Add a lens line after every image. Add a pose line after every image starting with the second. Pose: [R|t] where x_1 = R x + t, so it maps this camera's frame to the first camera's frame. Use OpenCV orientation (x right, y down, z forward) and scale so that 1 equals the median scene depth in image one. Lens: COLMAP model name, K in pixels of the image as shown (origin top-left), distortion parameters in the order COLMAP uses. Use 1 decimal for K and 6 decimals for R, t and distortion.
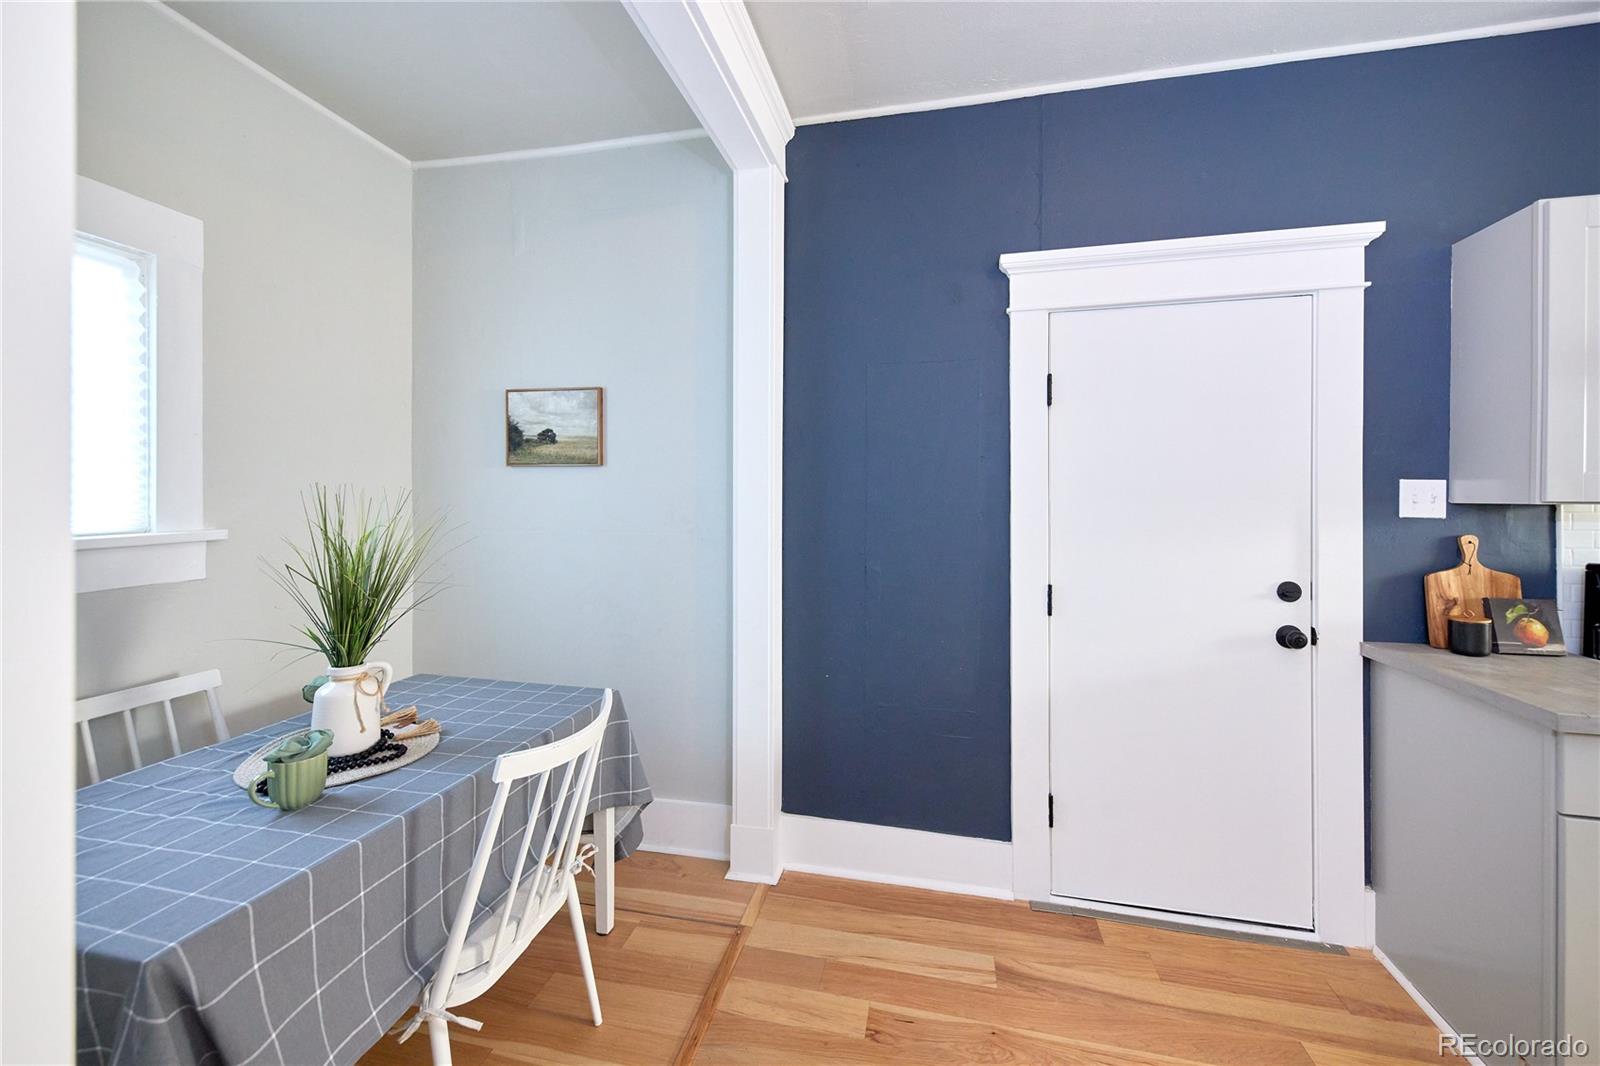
lens RADIAL K [[637.0, 0, 802.6], [0, 637.0, 499.4], [0, 0, 1]] dist [0.003256, -0.000096]
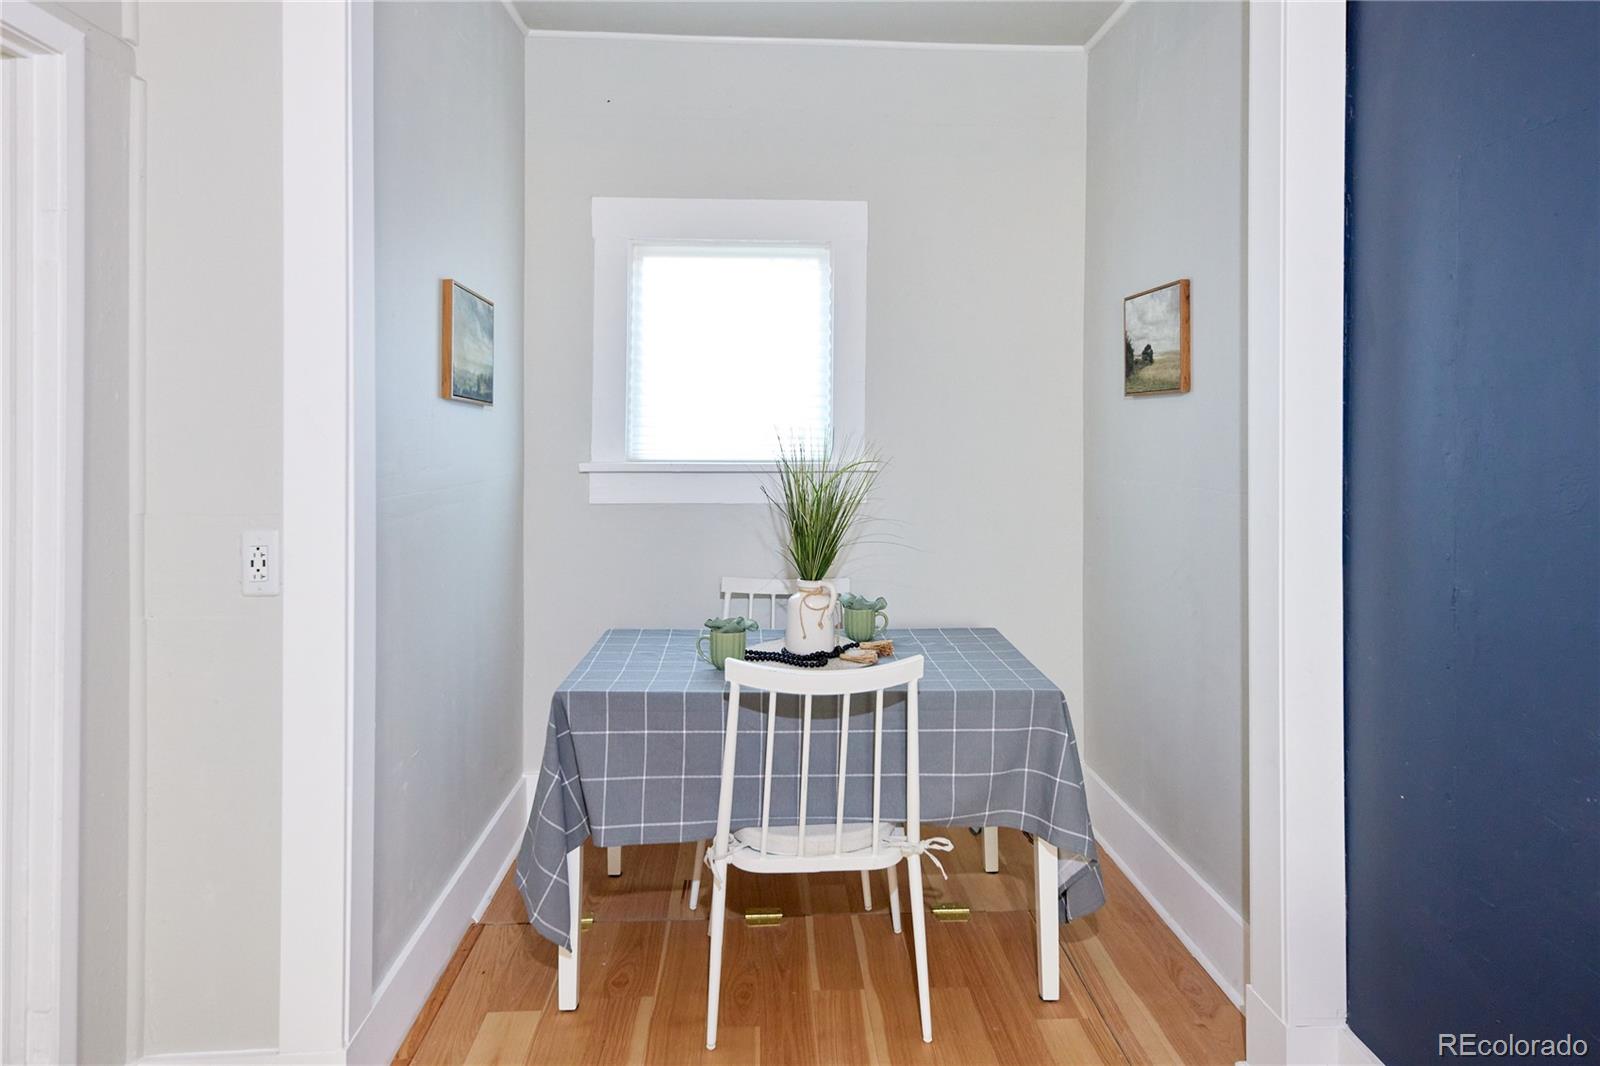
lens RADIAL K [[998.8, 0, 801.8], [0, 998.8, 424.9], [0, 0, 1]] dist [0.004436, 0.001684]
pose [[0.269941, -0.006217, -0.962857, 0.807537], [-0.011039, 0.999893, -0.009551, -0.002093], [0.962814, 0.013208, 0.269843, 0.390558]]
